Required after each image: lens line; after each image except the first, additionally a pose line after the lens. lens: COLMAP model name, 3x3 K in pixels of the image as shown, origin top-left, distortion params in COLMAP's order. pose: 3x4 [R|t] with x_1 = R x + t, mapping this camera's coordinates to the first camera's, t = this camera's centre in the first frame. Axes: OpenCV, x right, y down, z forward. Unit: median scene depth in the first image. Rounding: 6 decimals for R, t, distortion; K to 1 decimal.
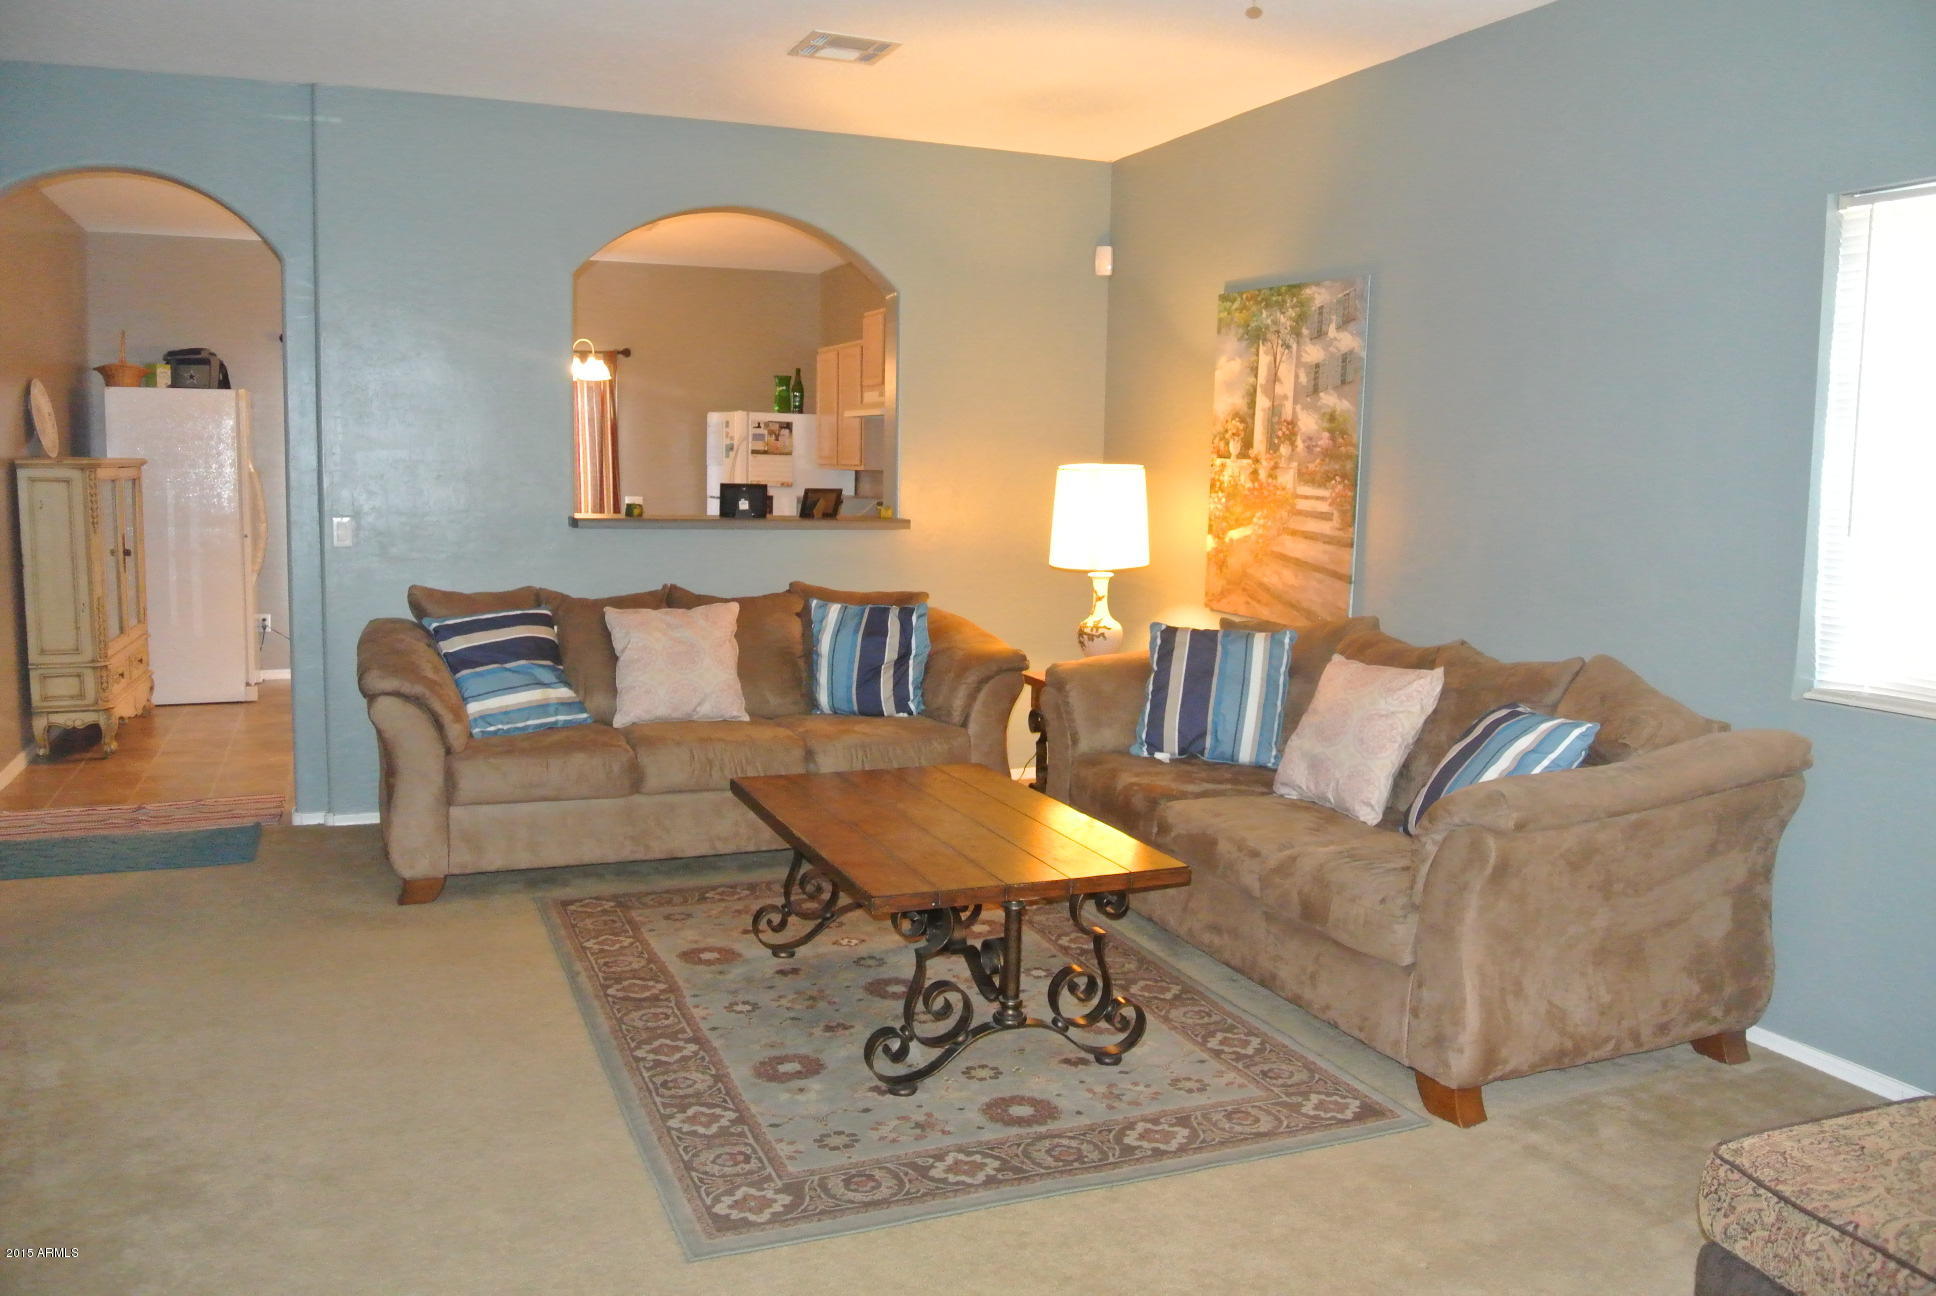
lens RADIAL K [[1496.1, 0, 973.1], [0, 1496.1, 641.2], [0, 0, 1]] dist [-0.075494, 0.015867]
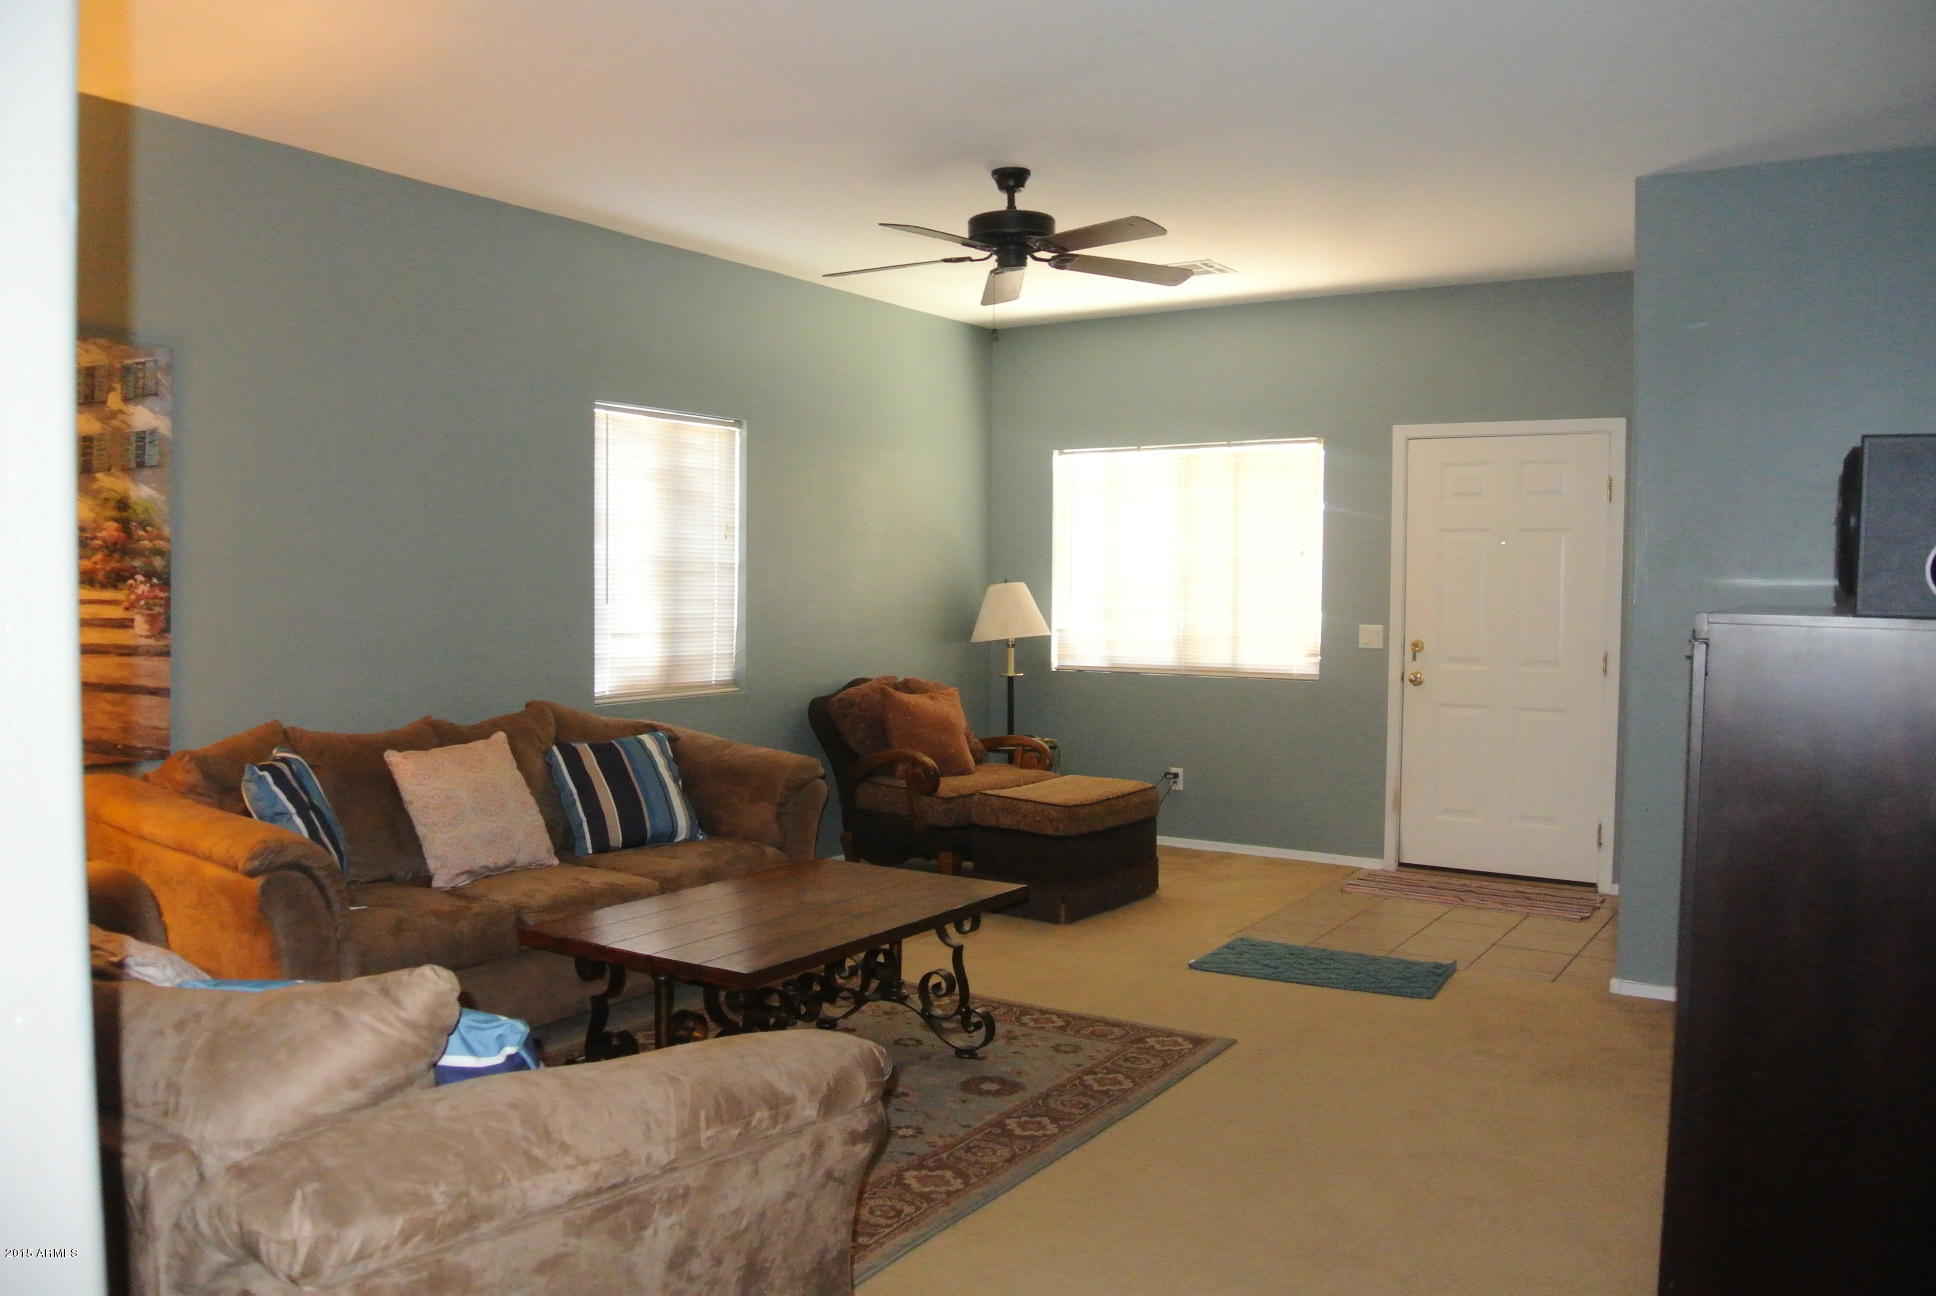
lens RADIAL K [[1496.1, 0, 973.1], [0, 1496.1, 641.2], [0, 0, 1]] dist [-0.075494, 0.015867]
pose [[-0.566261, -0.057812, 0.822196, -0.770560], [0.077173, 0.989436, 0.122722, -0.151001], [-0.820605, 0.132944, -0.555817, 1.171222]]
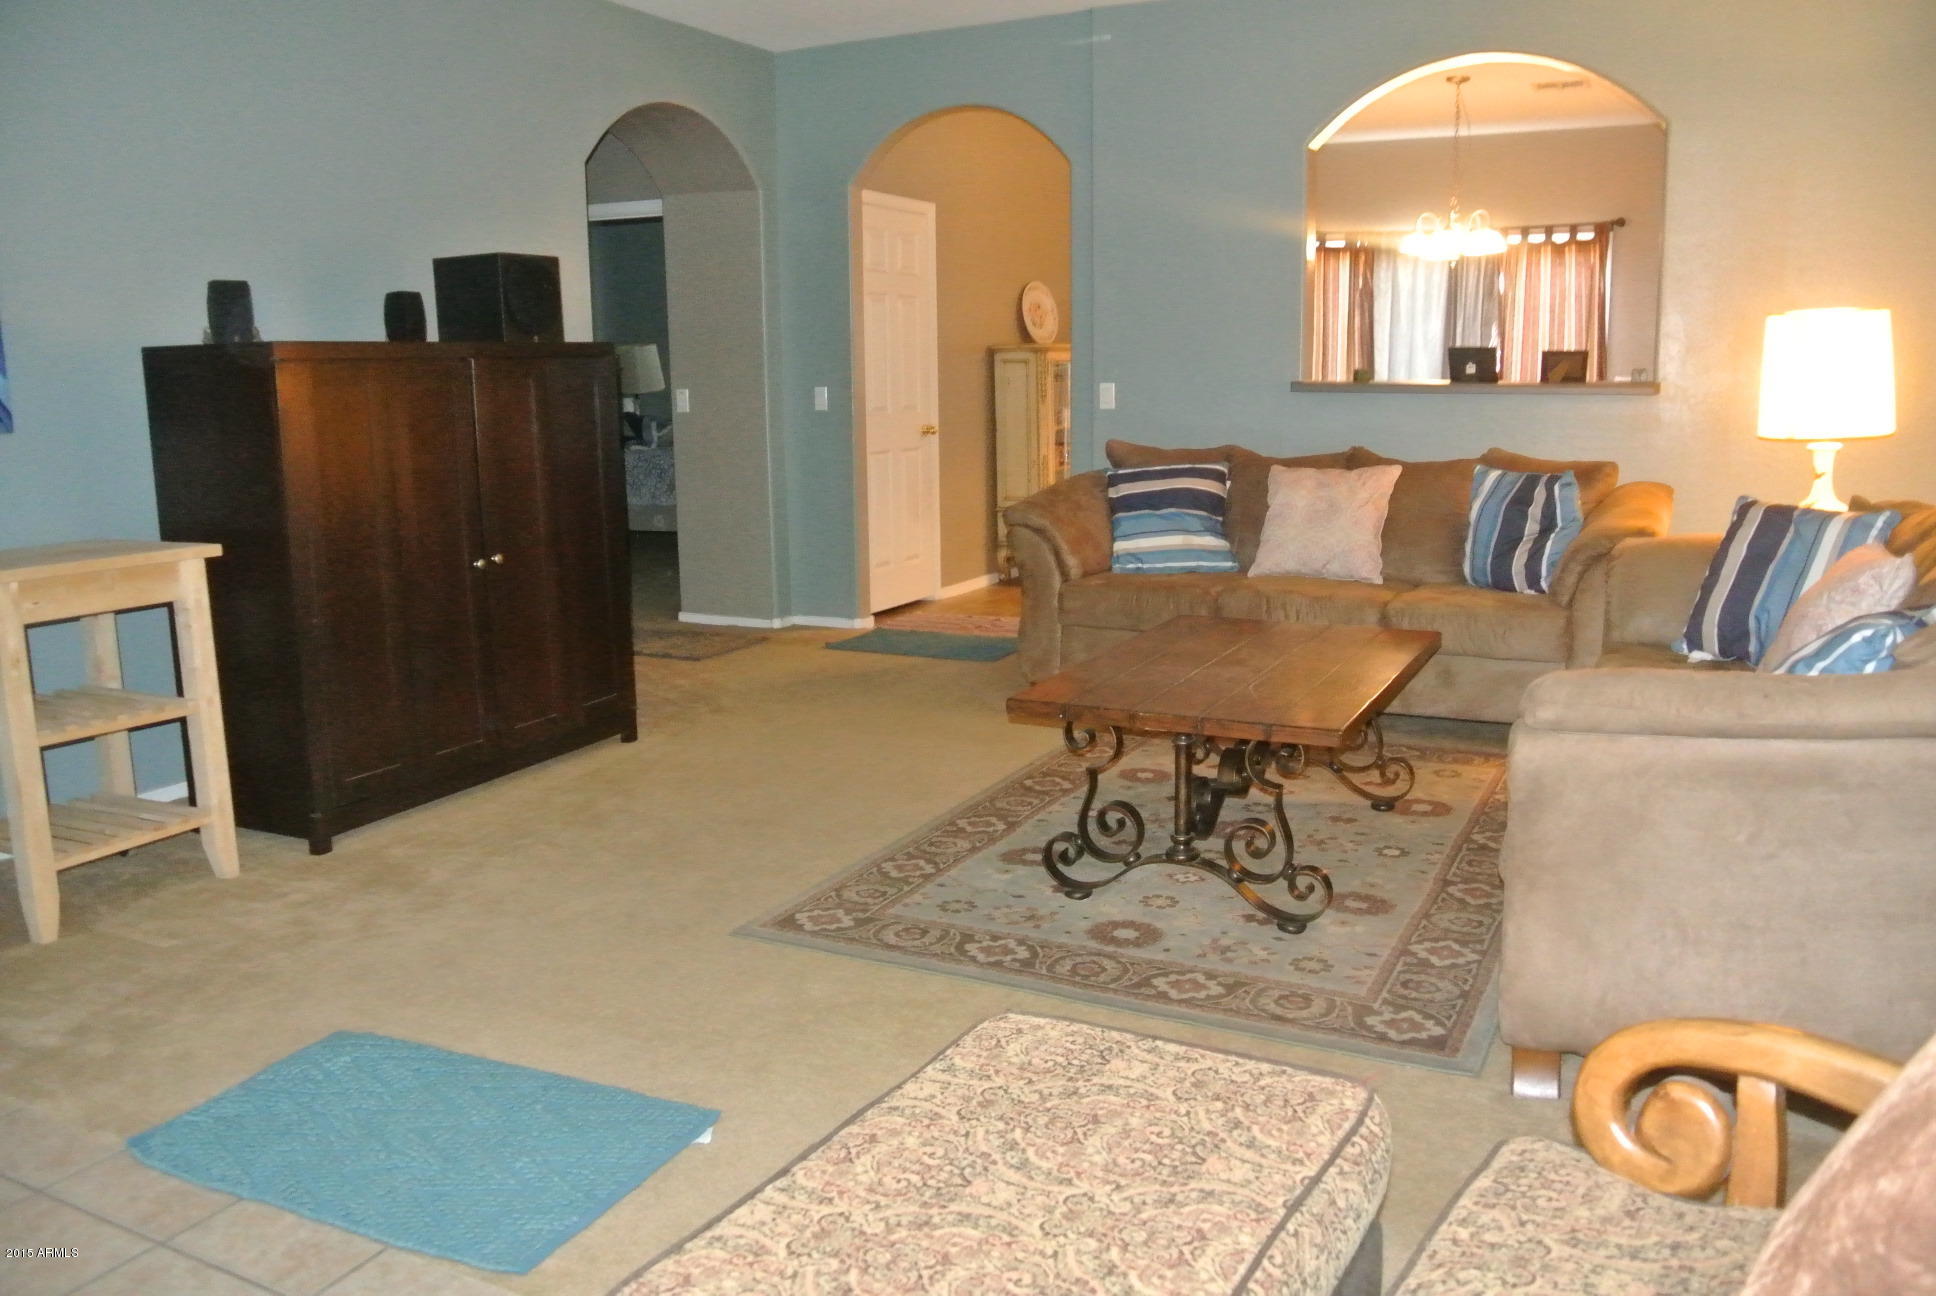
lens RADIAL K [[1496.1, 0, 973.1], [0, 1496.1, 641.2], [0, 0, 1]] dist [-0.075494, 0.015867]
pose [[0.652477, 0.109798, -0.749812, 0.481317], [-0.061703, 0.993860, 0.091842, 0.019761], [0.755292, -0.013659, 0.655246, 0.171376]]
